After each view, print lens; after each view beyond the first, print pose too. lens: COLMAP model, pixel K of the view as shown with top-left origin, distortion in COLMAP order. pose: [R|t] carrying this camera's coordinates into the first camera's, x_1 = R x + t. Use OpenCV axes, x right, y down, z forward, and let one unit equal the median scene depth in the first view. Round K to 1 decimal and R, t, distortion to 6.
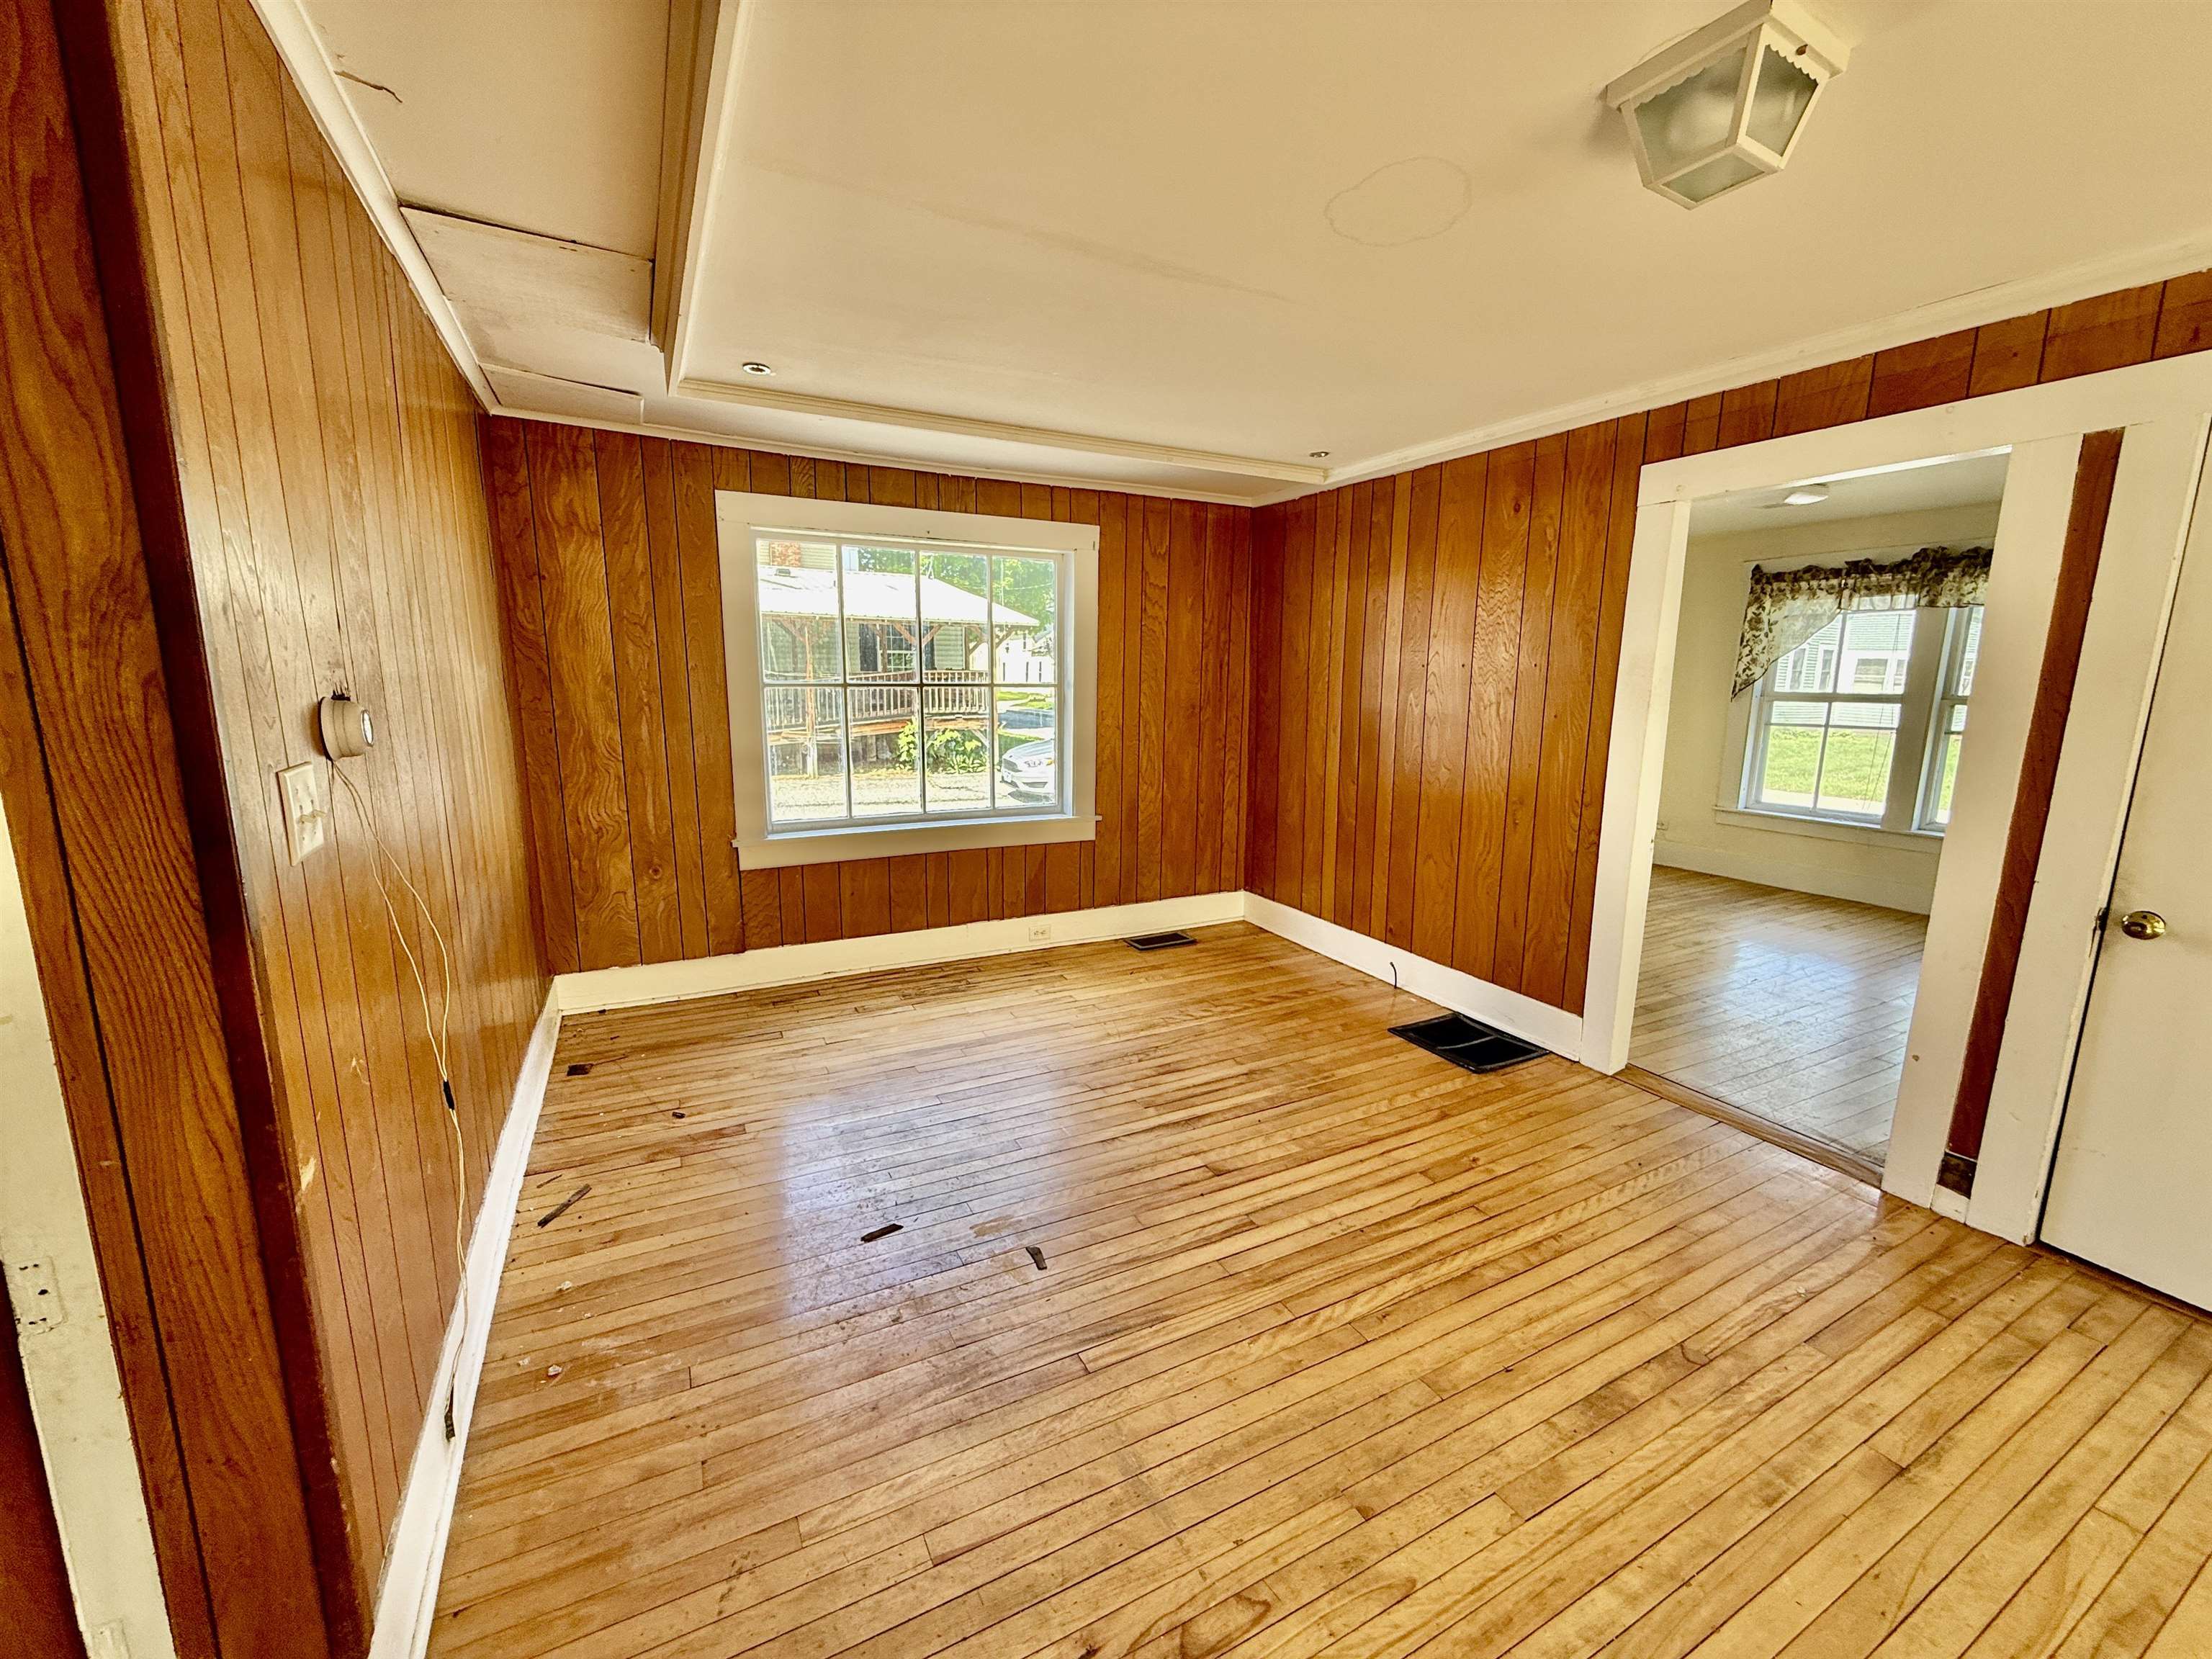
lens RADIAL K [[881.6, 0, 1099.4], [0, 881.6, 830.3], [0, 0, 1]] dist [0.001368, 0.000122]
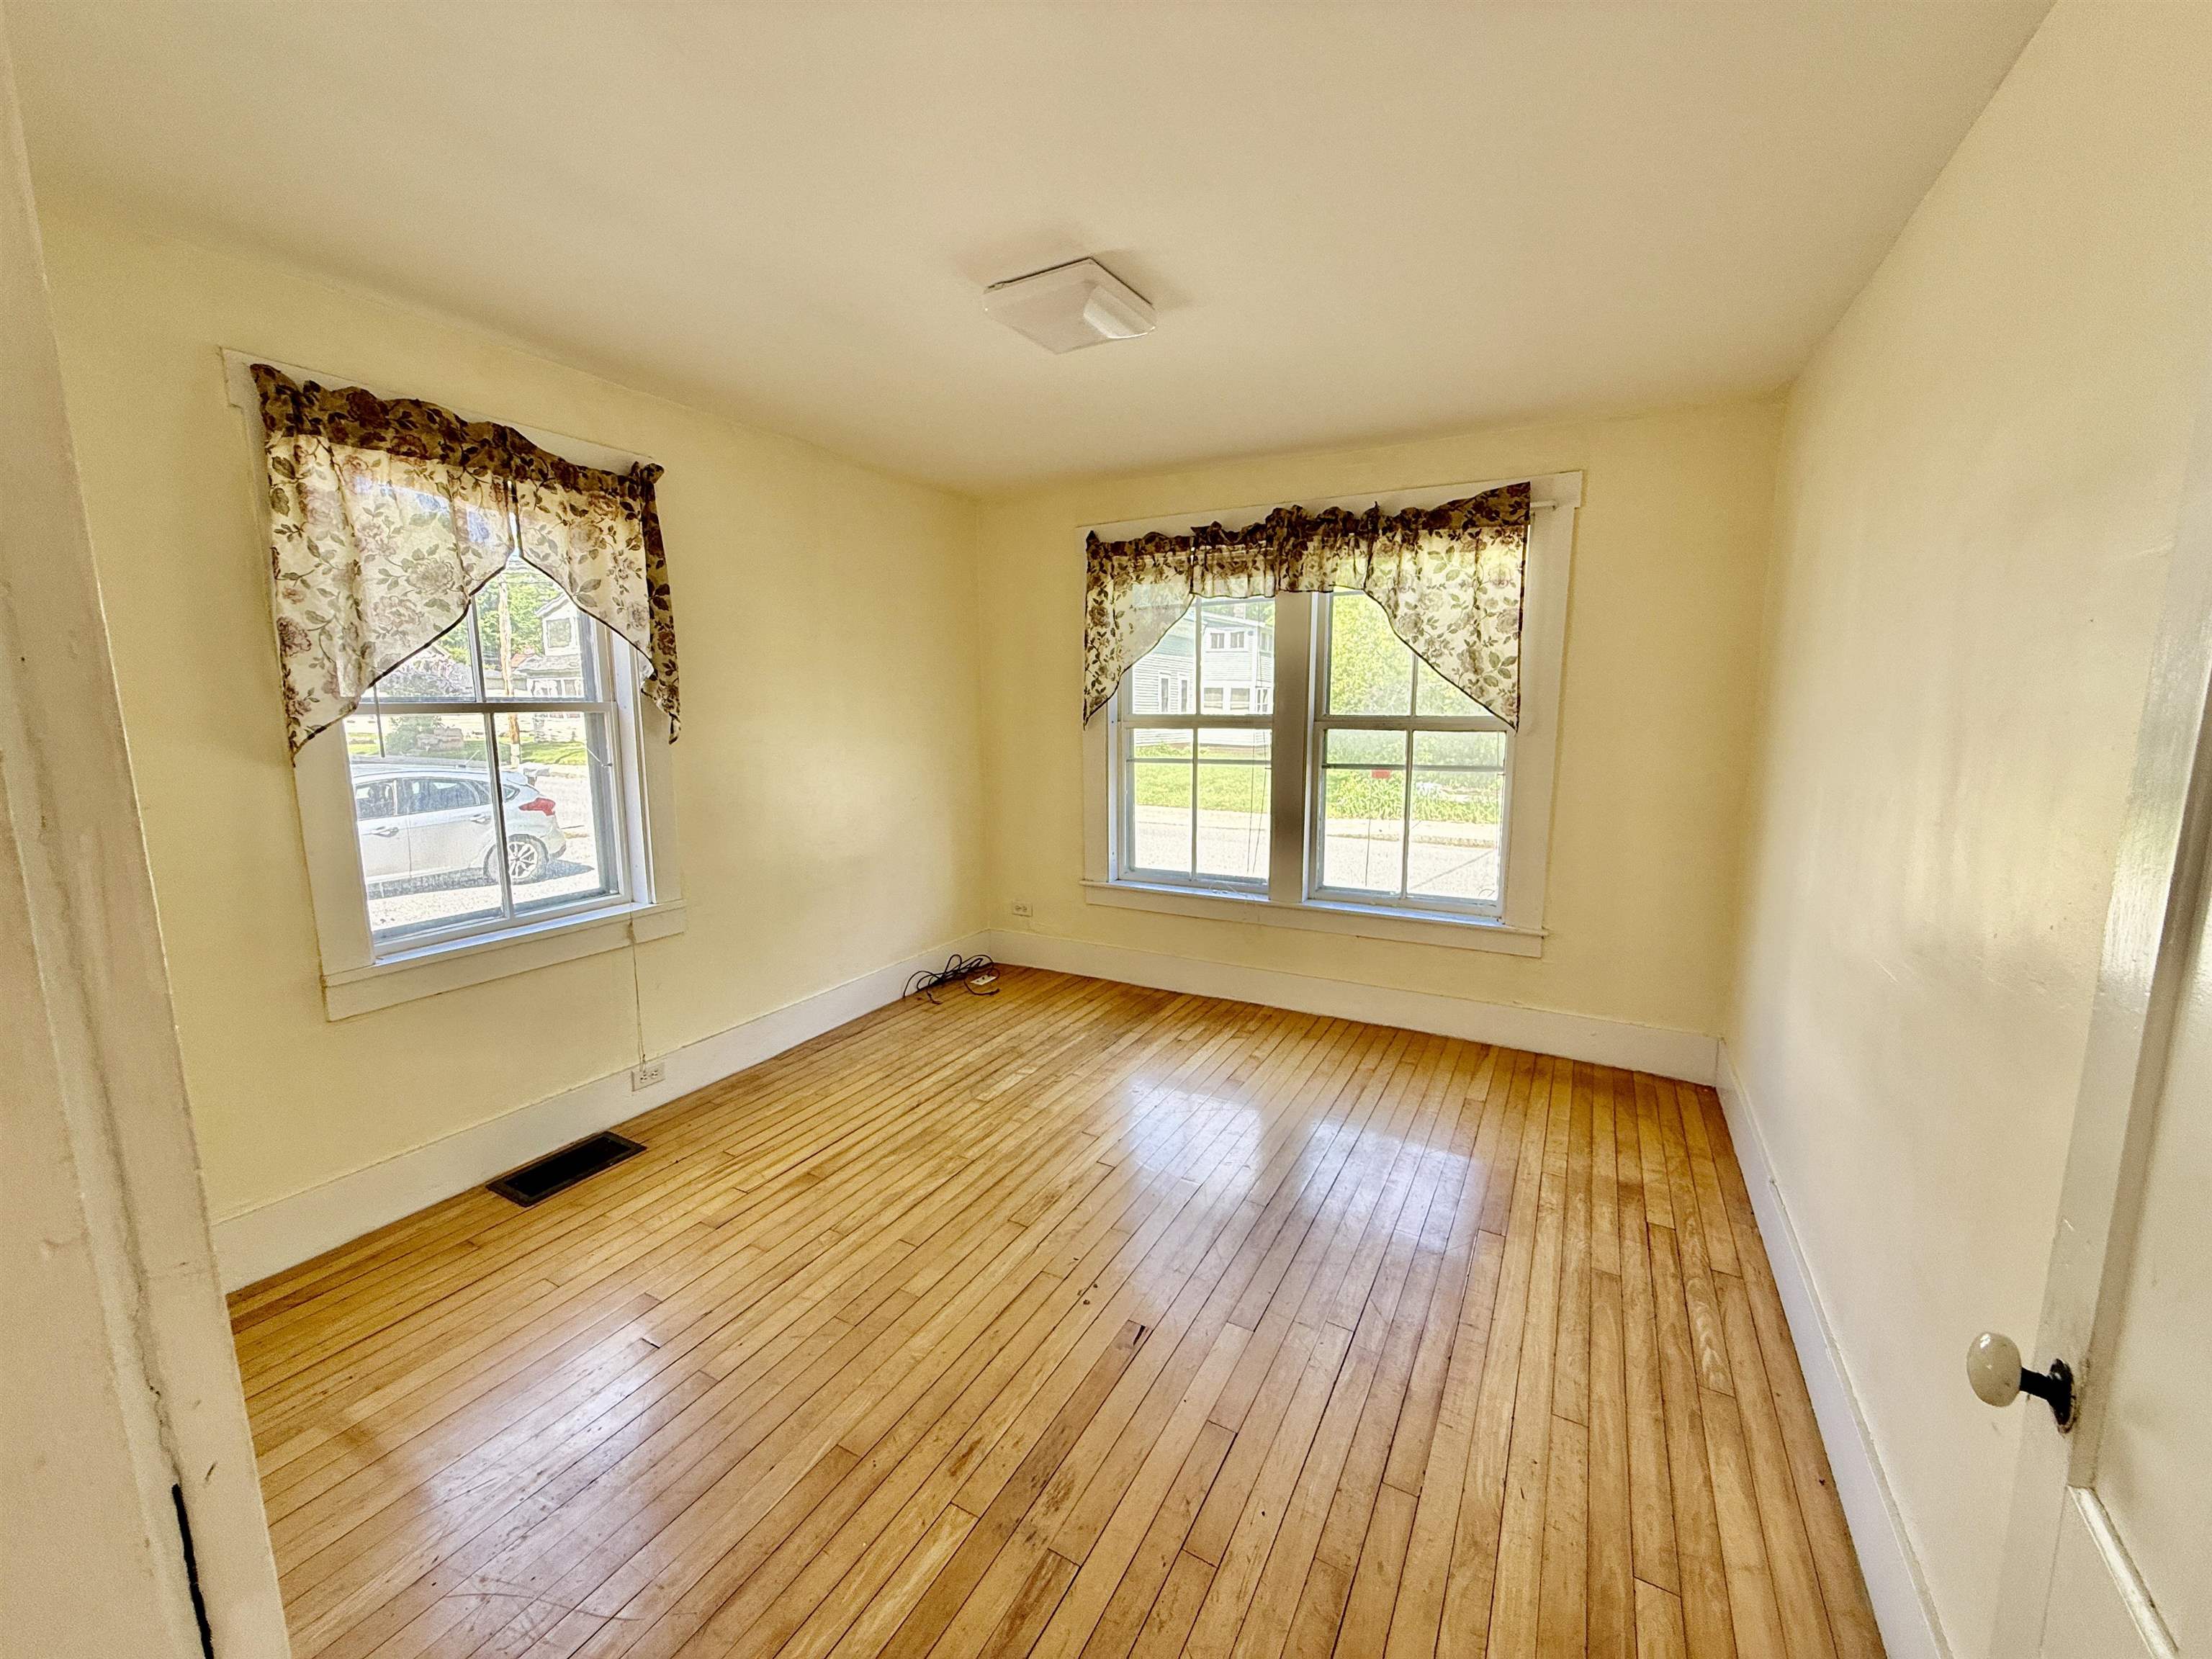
lens RADIAL K [[881.6, 0, 1099.4], [0, 881.6, 830.3], [0, 0, 1]] dist [0.001368, 0.000122]
pose [[0.833347, -0.091375, 0.545145, 0.367623], [0.105733, 0.994382, 0.005043, -0.074598], [-0.542543, 0.053437, 0.838327, 0.449435]]
